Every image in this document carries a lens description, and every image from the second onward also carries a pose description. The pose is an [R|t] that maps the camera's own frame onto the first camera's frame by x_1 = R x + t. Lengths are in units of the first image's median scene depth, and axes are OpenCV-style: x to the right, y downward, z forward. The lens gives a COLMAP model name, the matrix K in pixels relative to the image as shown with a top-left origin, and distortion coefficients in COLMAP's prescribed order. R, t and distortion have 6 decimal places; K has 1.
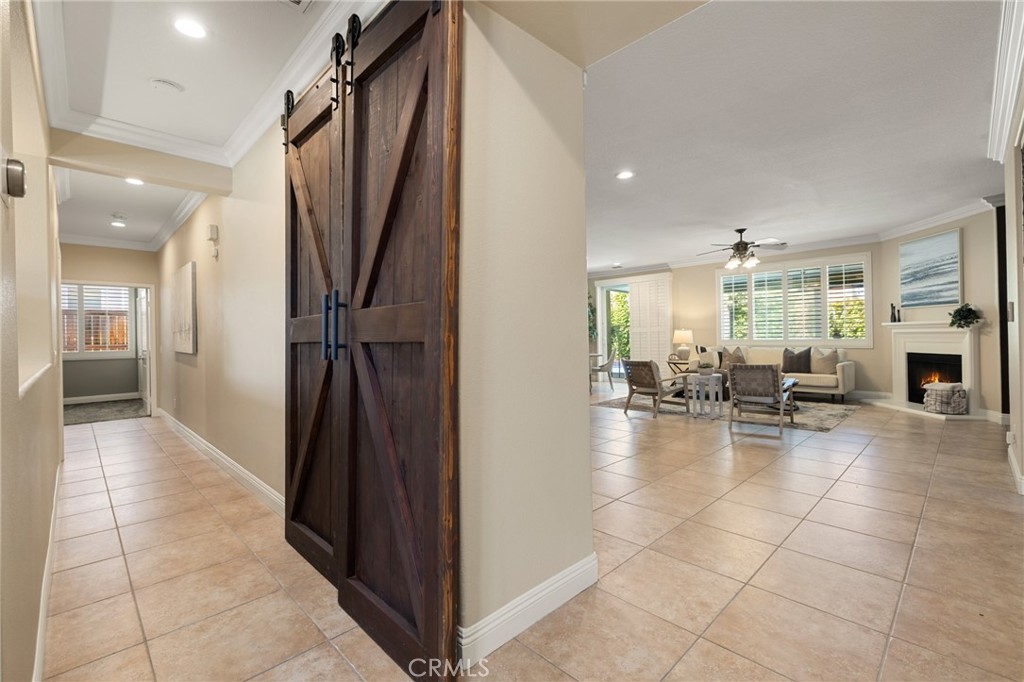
lens RADIAL K [[447.8, 0, 508.9], [0, 447.8, 334.9], [0, 0, 1]] dist [0.001732, -0.000668]
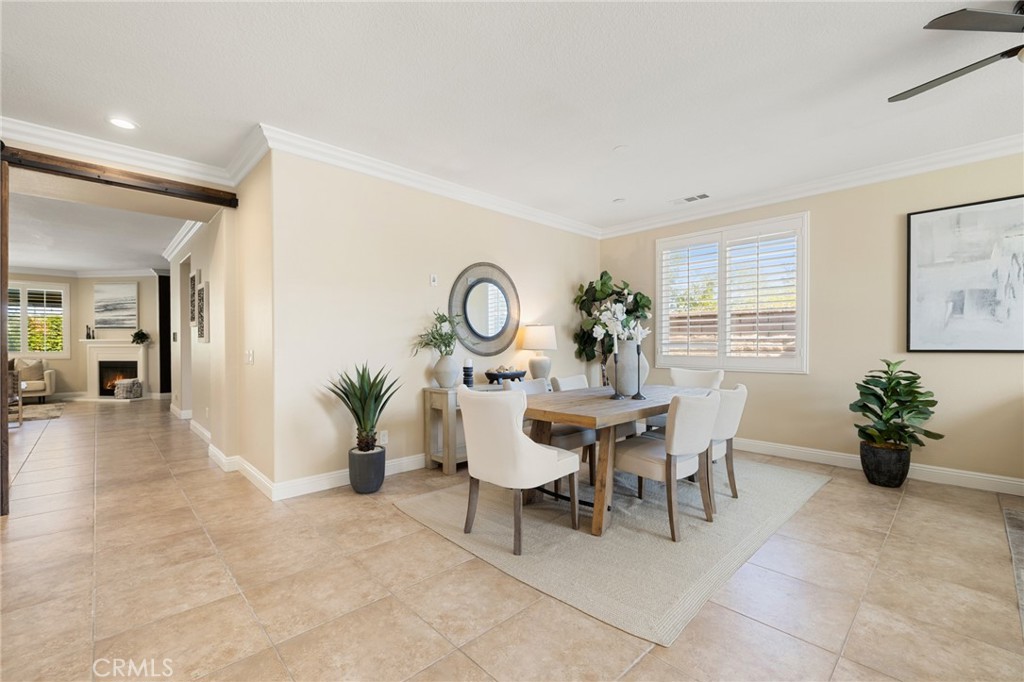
lens RADIAL K [[434.2, 0, 510.3], [0, 434.2, 347.2], [0, 0, 1]] dist [-0.001171, -0.000323]
pose [[0.007194, 0.009596, 0.999928, -0.493449], [-0.001397, 0.999953, -0.009586, 0.007493], [-0.999973, -0.001328, 0.007207, -0.320164]]
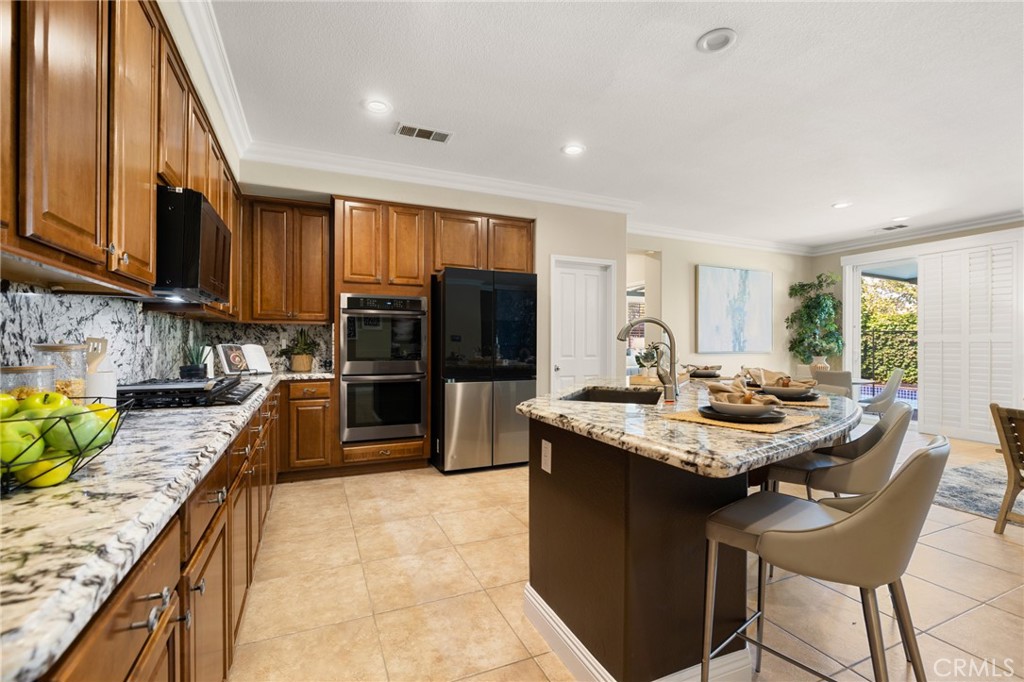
lens RADIAL K [[449.6, 0, 511.9], [0, 449.6, 347.3], [0, 0, 1]] dist [-0.012013, 0.000058]
pose [[0.938144, 0.022733, -0.345498, -0.027530], [-0.018523, 0.999709, 0.015485, 0.003629], [0.345749, -0.008127, 0.938292, 0.474775]]
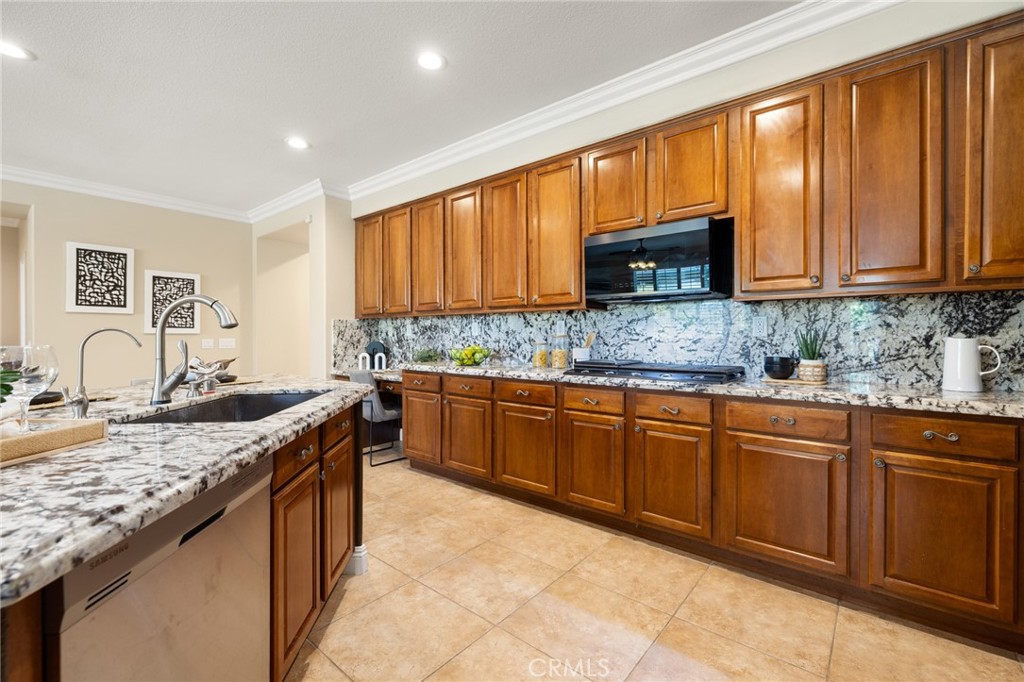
lens RADIAL K [[431.6, 0, 509.4], [0, 431.6, 335.6], [0, 0, 1]] dist [0.000842, 0.000093]
pose [[-0.993139, 0.022371, -0.114777, -0.191064], [0.022562, 0.999745, -0.000366, 0.008878], [0.114739, -0.002953, -0.993391, 1.095828]]
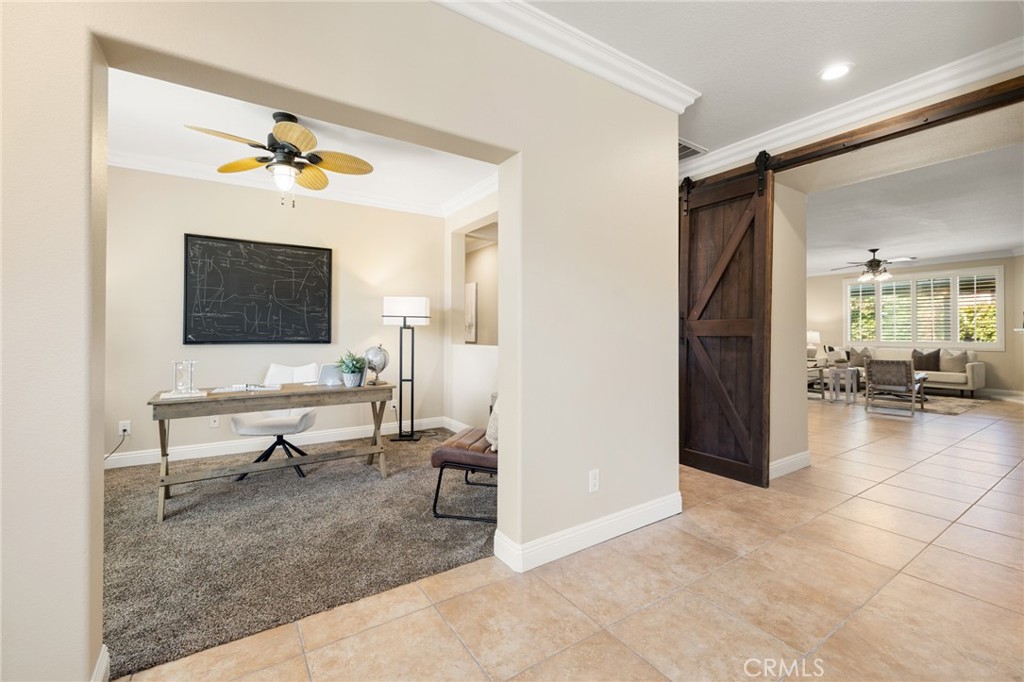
lens RADIAL K [[430.8, 0, 509.6], [0, 430.8, 330.5], [0, 0, 1]] dist [0.000750, 0.000129]
pose [[0.982623, 0.016509, -0.184877, -0.240095], [-0.017272, 0.999848, -0.002518, 0.002965], [0.184807, 0.005668, 0.982758, -0.337380]]
